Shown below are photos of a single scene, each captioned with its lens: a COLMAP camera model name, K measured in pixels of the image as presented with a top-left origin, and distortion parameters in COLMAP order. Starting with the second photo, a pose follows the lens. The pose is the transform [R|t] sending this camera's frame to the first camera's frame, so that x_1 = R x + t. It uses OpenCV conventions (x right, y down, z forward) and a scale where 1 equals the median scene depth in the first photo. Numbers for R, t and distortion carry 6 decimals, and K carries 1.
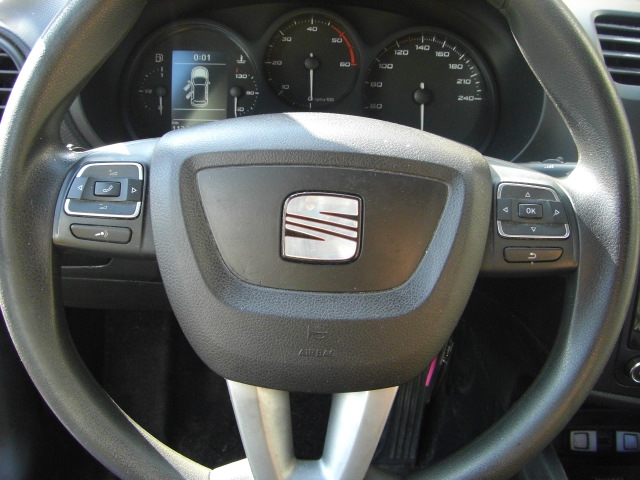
lens RADIAL K [[720.8, 0, 316.8], [0, 720.8, 212.4], [0, 0, 1]] dist [-0.205381, 0.204249]
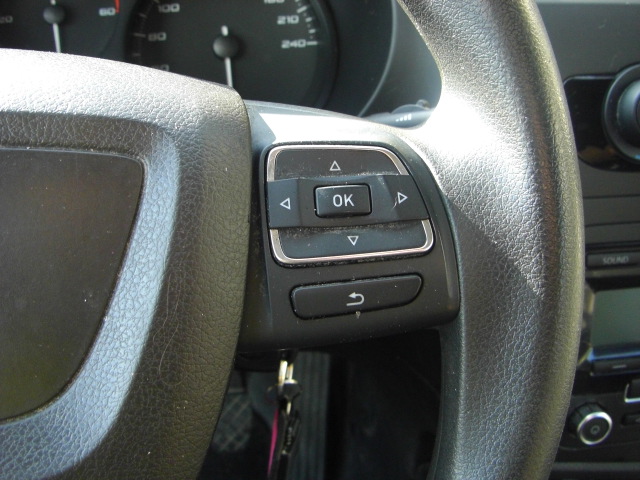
lens RADIAL K [[720.8, 0, 316.8], [0, 720.8, 212.4], [0, 0, 1]] dist [-0.205381, 0.204249]
pose [[0.988902, -0.104168, 0.105936, 0.234579], [0.105287, 0.994429, -0.005009, 0.006015], [-0.104824, 0.016107, 0.994360, 0.539088]]
